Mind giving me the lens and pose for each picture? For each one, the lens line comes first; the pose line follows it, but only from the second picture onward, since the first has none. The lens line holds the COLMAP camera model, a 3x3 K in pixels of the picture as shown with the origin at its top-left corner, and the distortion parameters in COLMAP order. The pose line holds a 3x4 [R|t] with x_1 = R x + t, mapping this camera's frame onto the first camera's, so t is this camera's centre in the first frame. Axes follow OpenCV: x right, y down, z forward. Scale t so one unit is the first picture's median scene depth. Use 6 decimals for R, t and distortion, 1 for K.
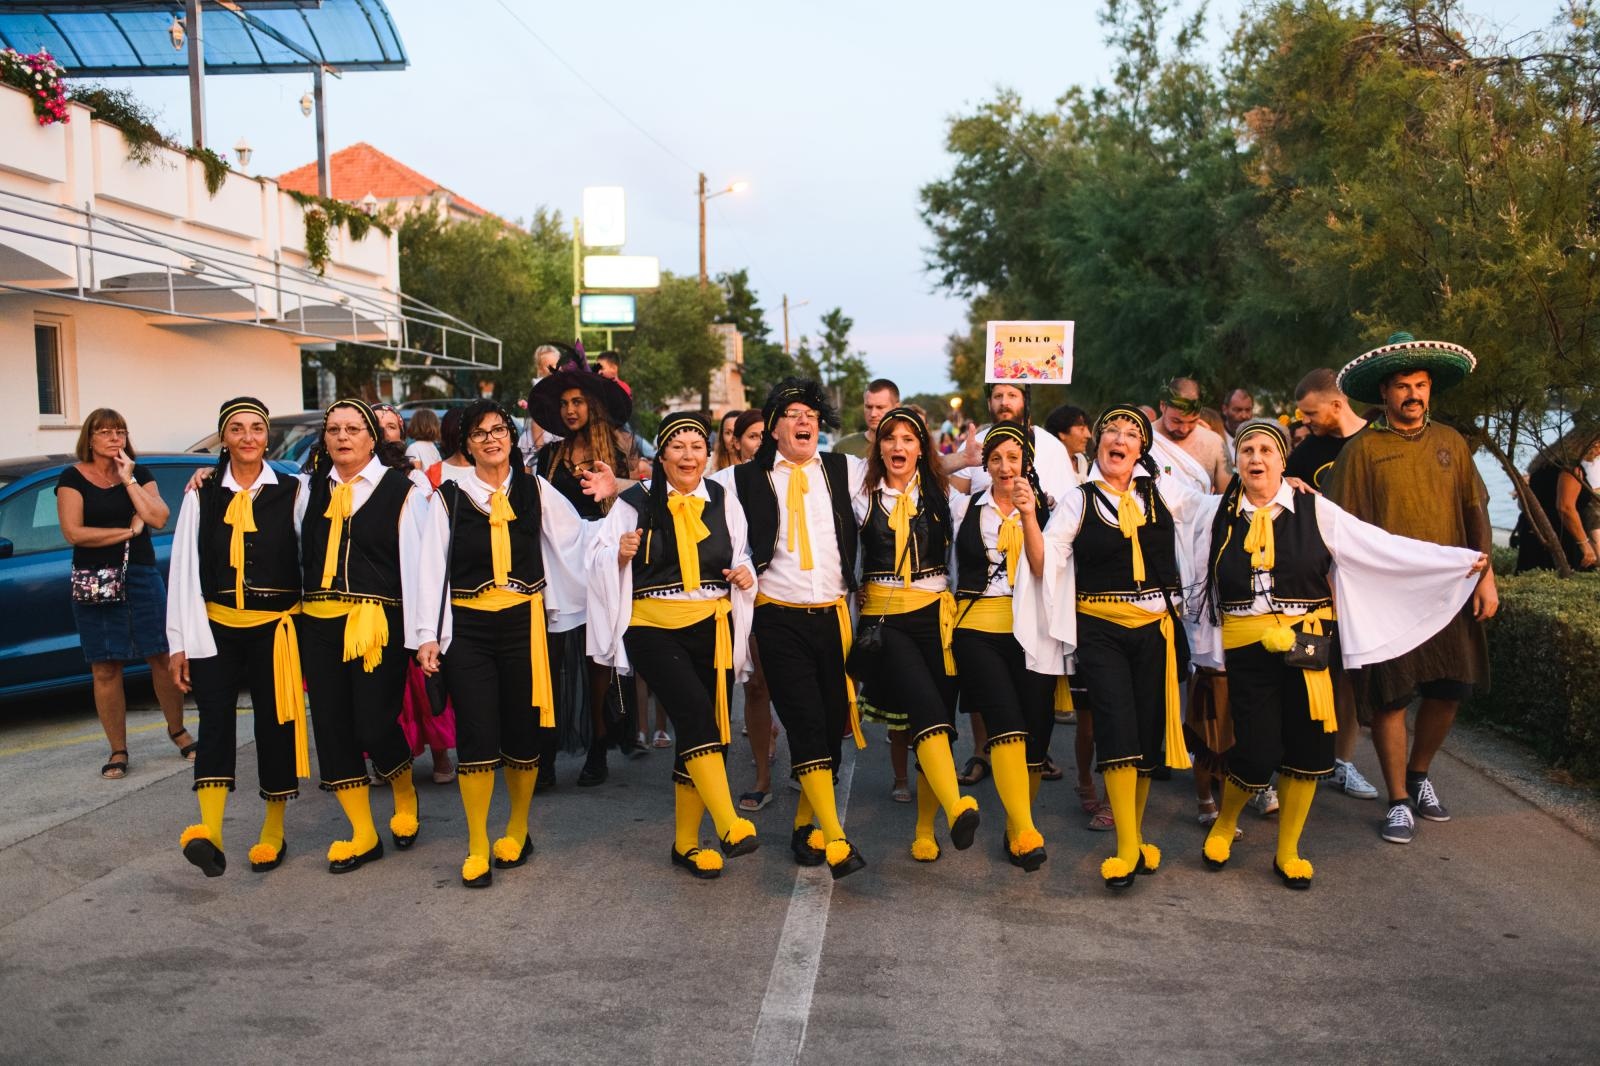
lens RADIAL K [[1545.9, 0, 800.0], [0, 1545.9, 533.0], [0, 0, 1]] dist [-0.024992, 0.026406]
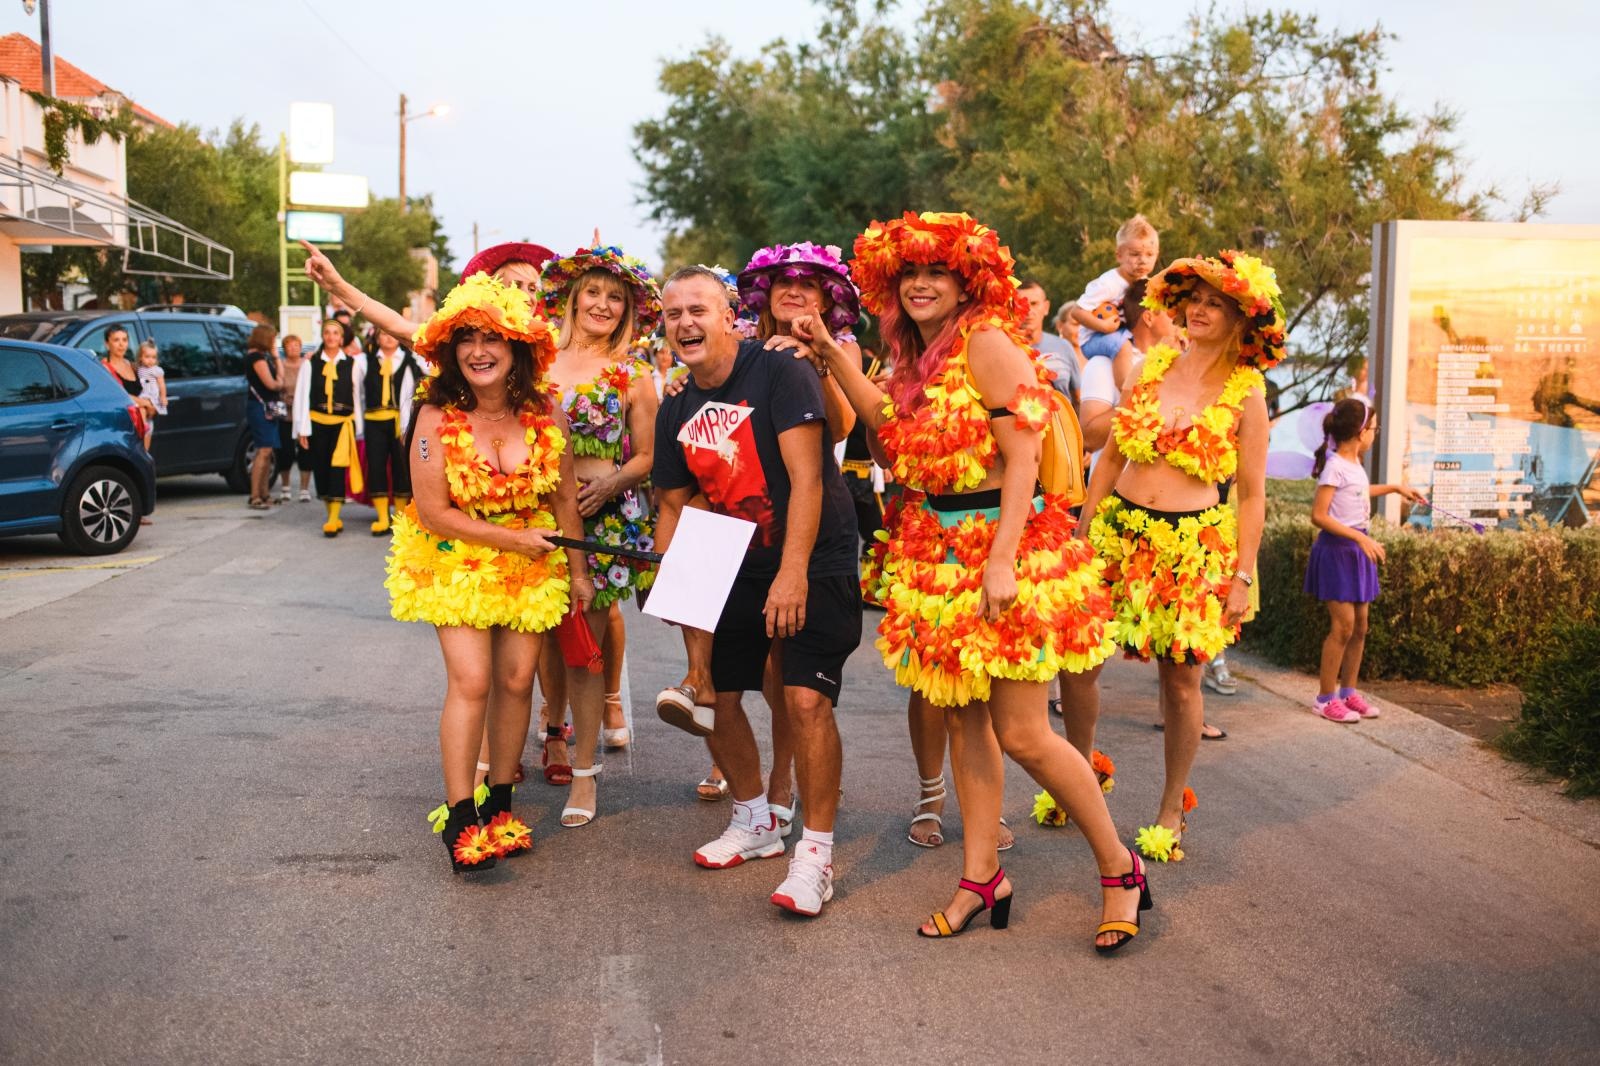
lens RADIAL K [[1545.9, 0, 800.0], [0, 1545.9, 533.0], [0, 0, 1]] dist [-0.024992, 0.026406]
pose [[0.979333, 0.011332, 0.201935, -0.023987], [-0.019432, 0.999082, 0.038178, 0.014039], [-0.201317, -0.041313, 0.978655, -0.074301]]
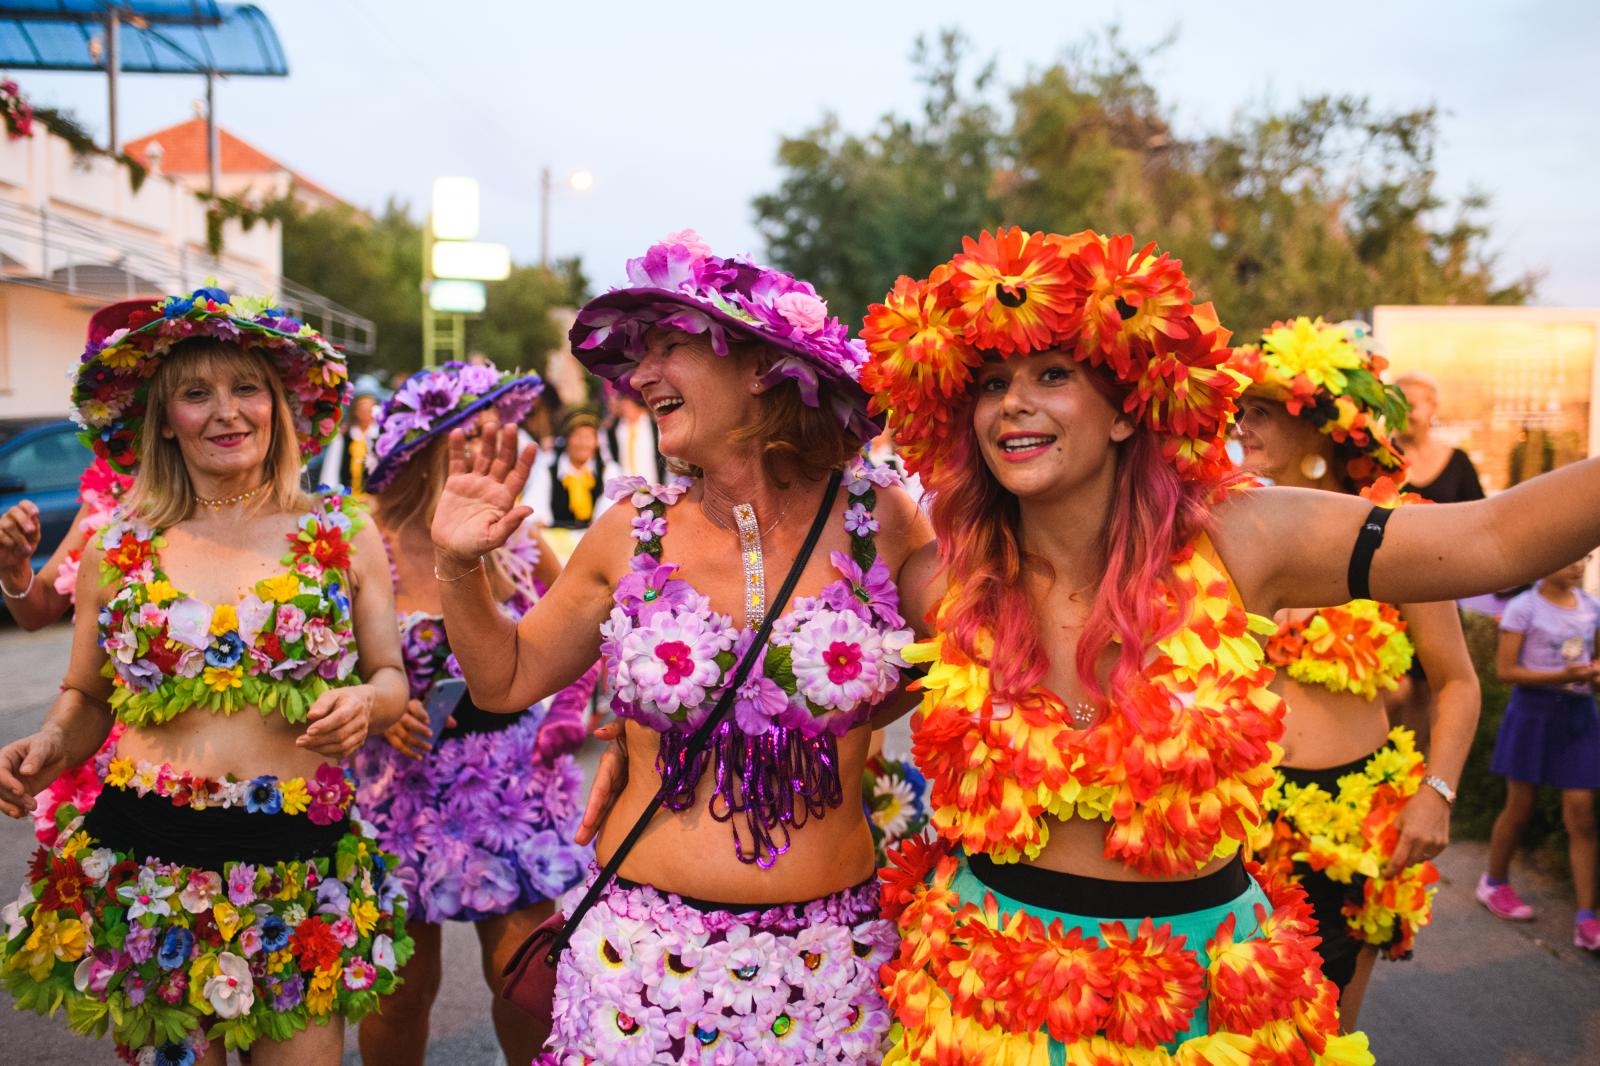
lens RADIAL K [[1524.8, 0, 800.0], [0, 1524.8, 533.0], [0, 0, 1]] dist [-0.012273, 0.002492]
pose [[0.993758, 0.018198, 0.110064, -0.003189], [-0.019276, 0.999776, 0.008735, 0.008891], [-0.109880, -0.010802, 0.993886, -0.115645]]
